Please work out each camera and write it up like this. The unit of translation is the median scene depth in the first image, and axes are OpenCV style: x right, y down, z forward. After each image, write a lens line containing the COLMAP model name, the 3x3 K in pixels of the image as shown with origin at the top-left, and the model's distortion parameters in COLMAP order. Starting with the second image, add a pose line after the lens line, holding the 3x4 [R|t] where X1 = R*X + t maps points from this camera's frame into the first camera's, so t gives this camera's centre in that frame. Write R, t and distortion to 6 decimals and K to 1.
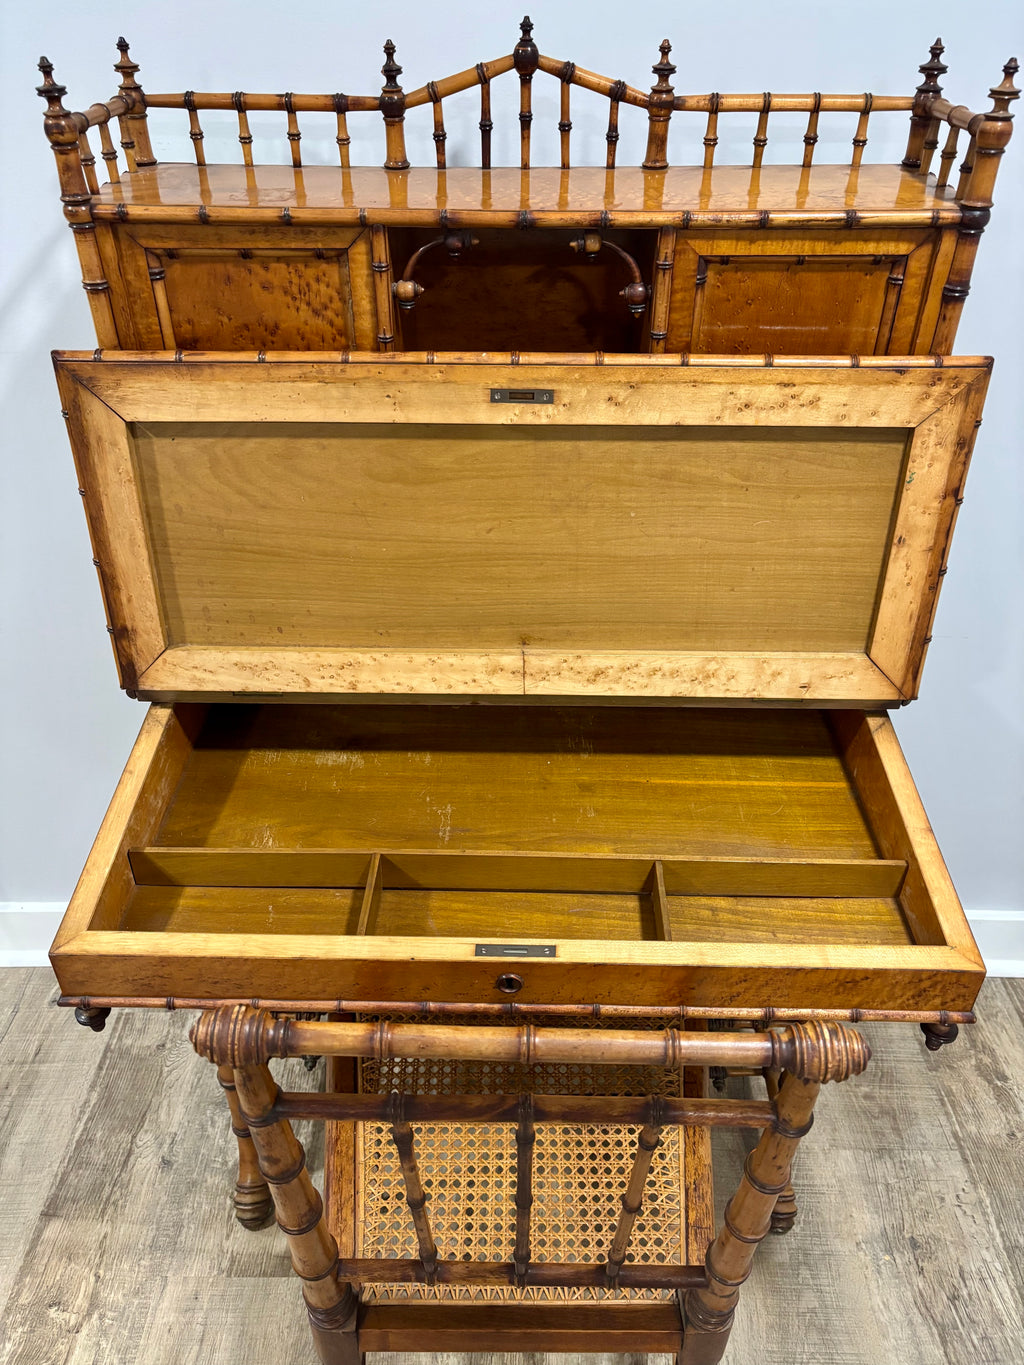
lens RADIAL K [[1034.6, 0, 510.7], [0, 1034.6, 689.5], [0, 0, 1]] dist [0.088505, -0.116996]
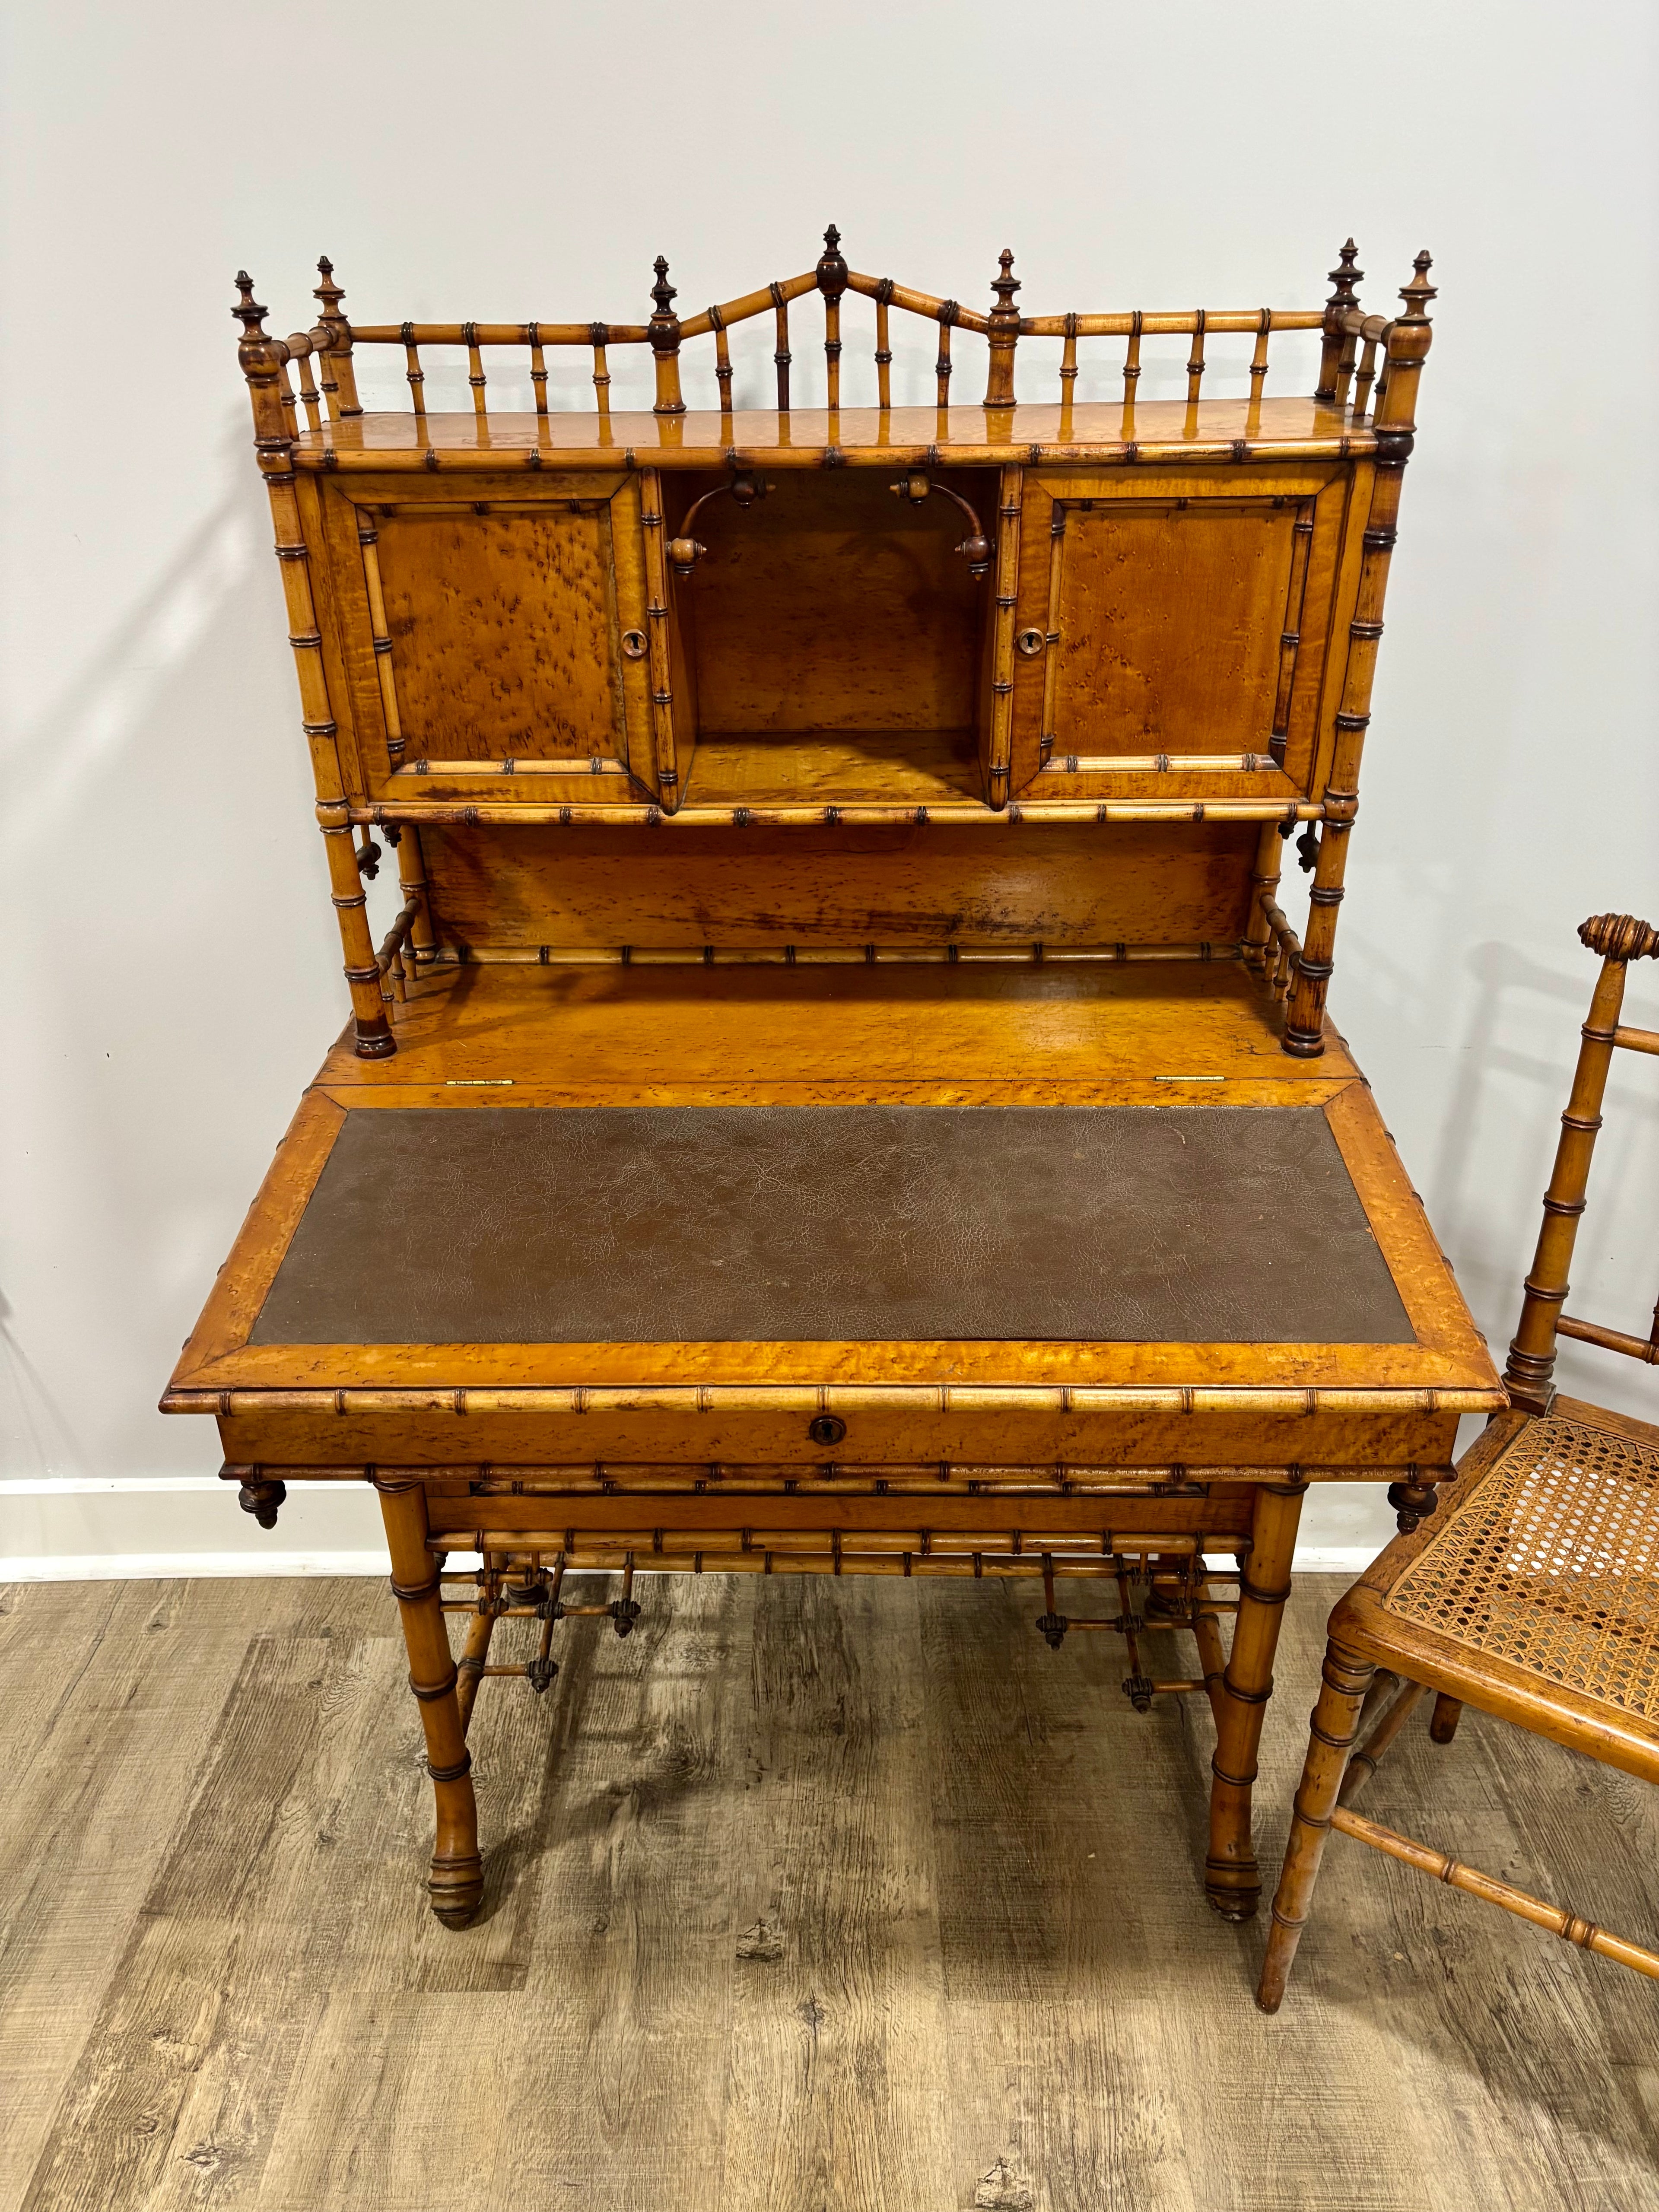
lens RADIAL K [[1672.6, 0, 821.6], [0, 1672.6, 1103.6], [0, 0, 1]] dist [0.055143, -0.075149]
pose [[0.999883, -0.014252, -0.005622, 0.004788], [0.013500, 0.993083, -0.116639, 0.170592], [0.007246, 0.116549, 0.993158, -0.195293]]
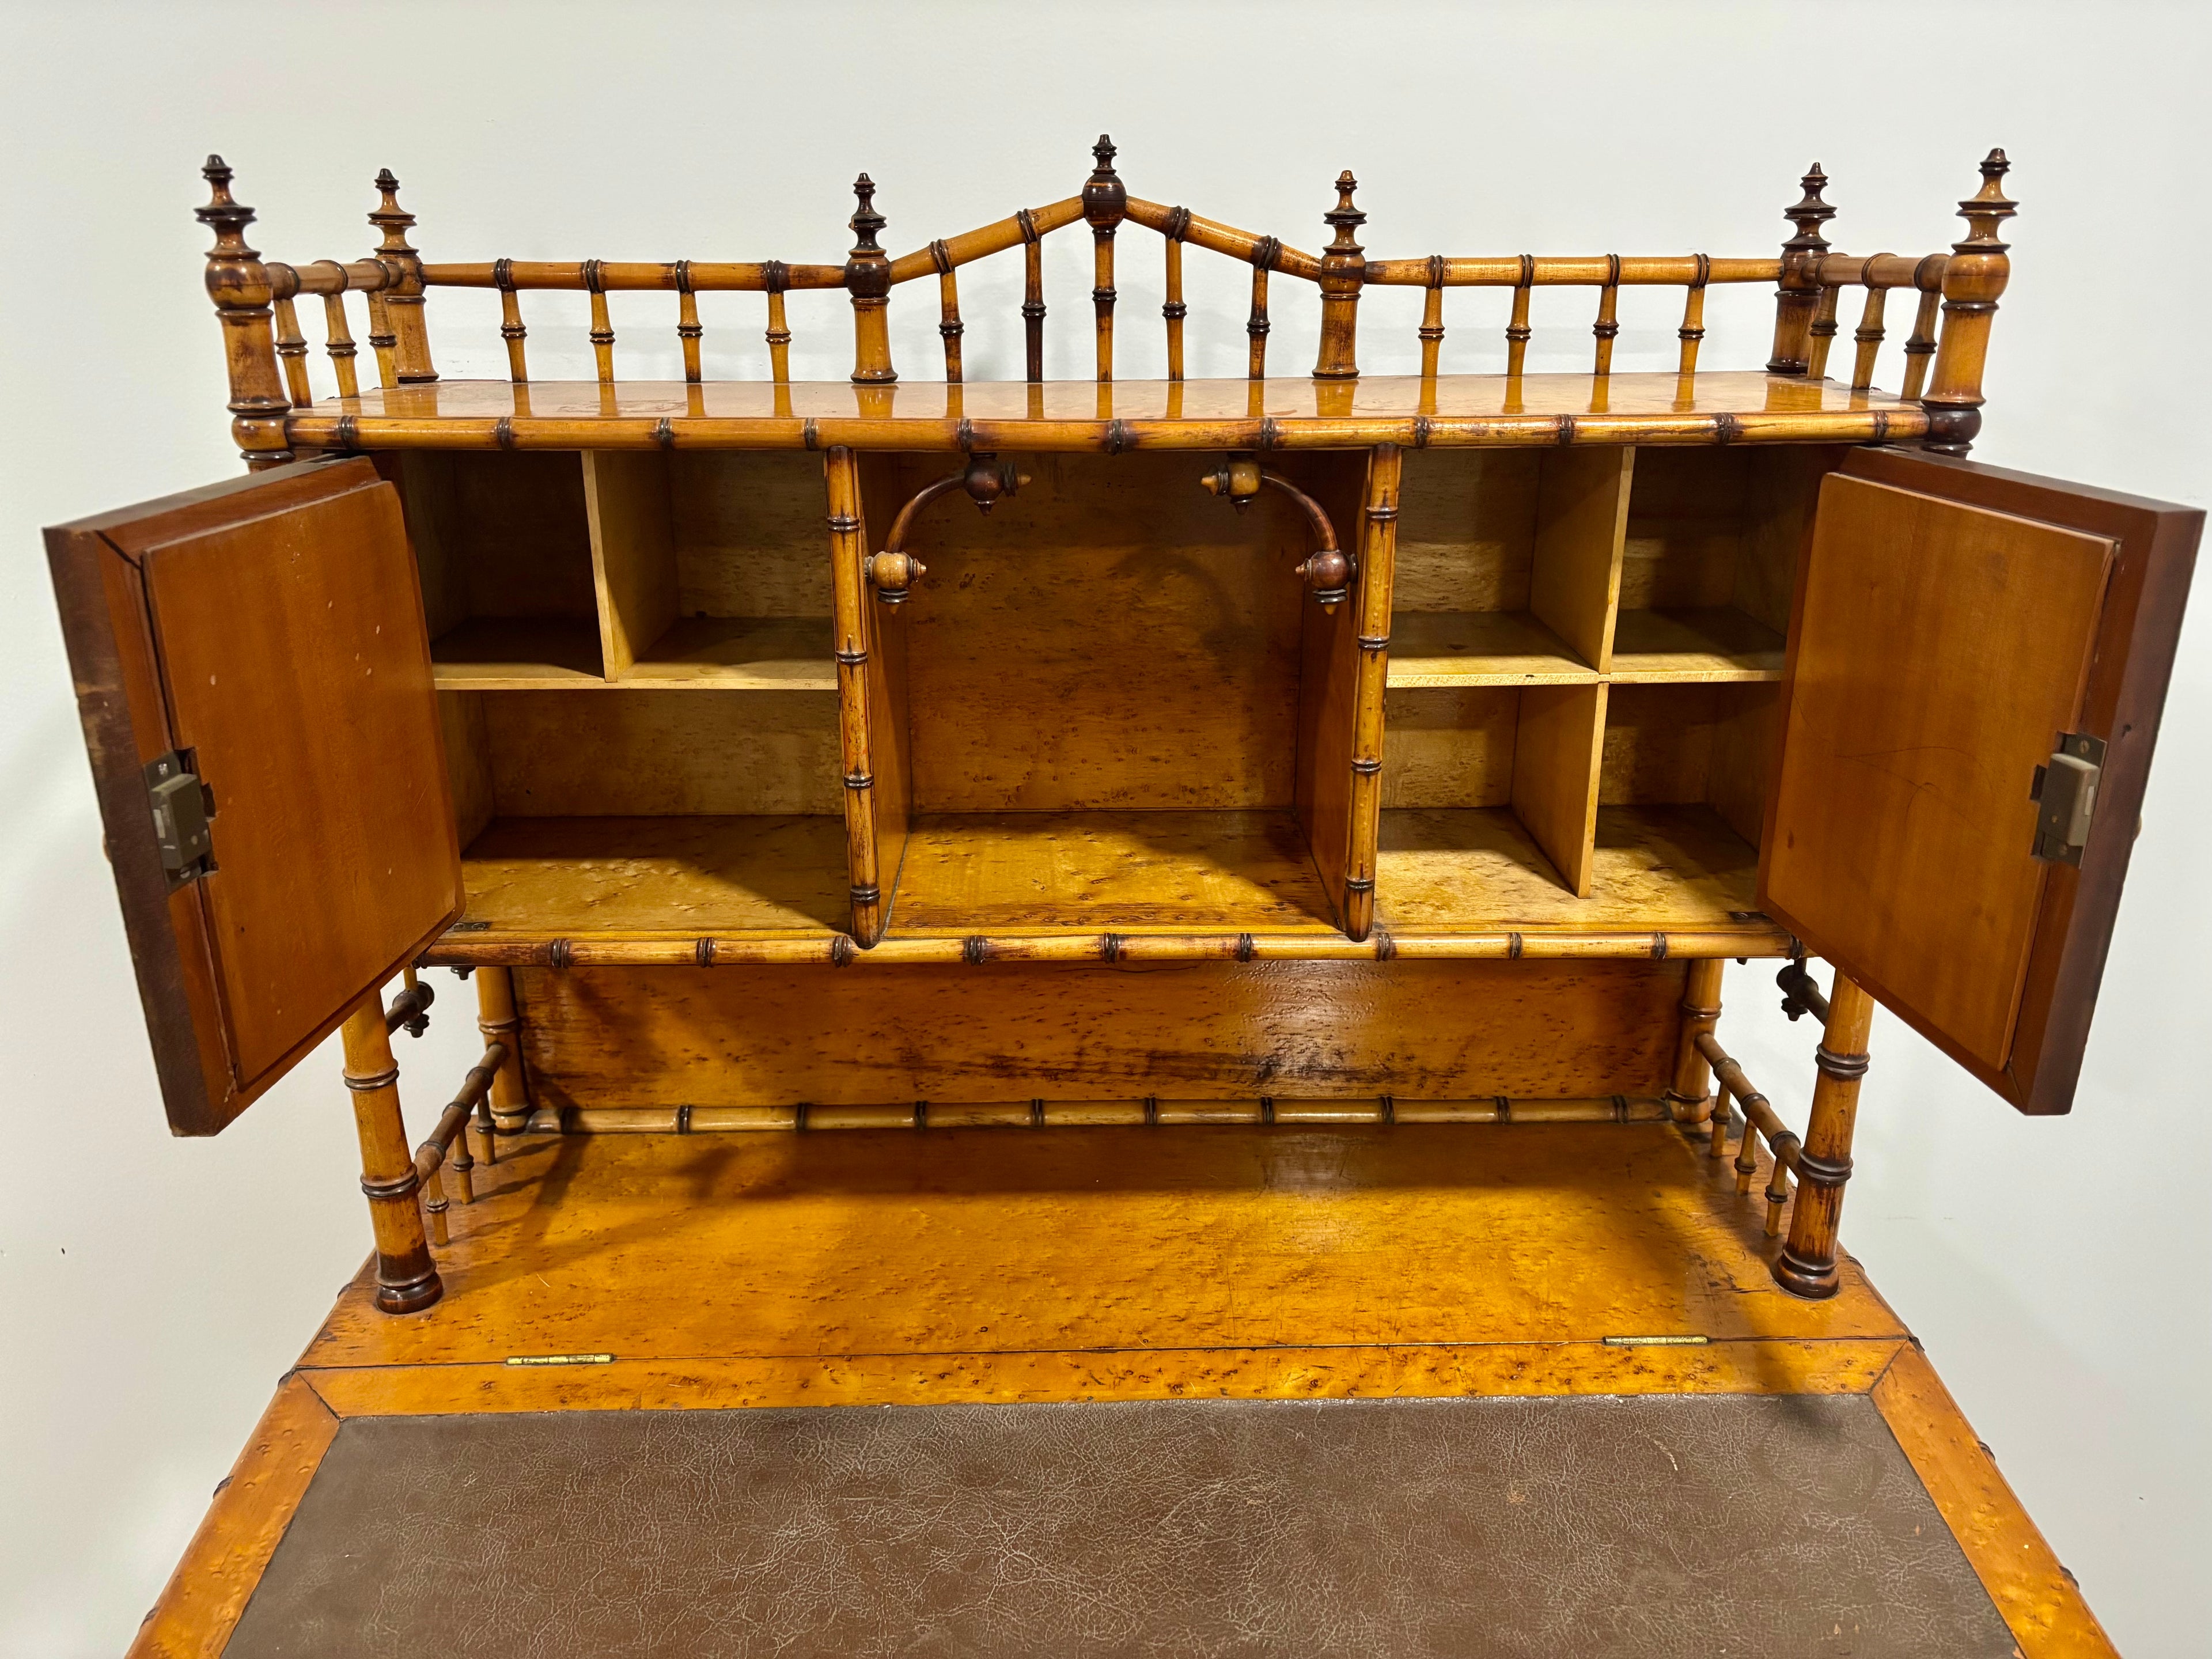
lens RADIAL K [[1687.2, 0, 1103.1], [0, 1687.2, 818.3], [0, 0, 1]] dist [0.040097, -0.058868]
pose [[0.999026, -0.017152, 0.040659, -0.028910], [0.027976, 0.958725, -0.282957, -0.018359], [-0.034128, 0.283818, 0.958271, 0.210682]]
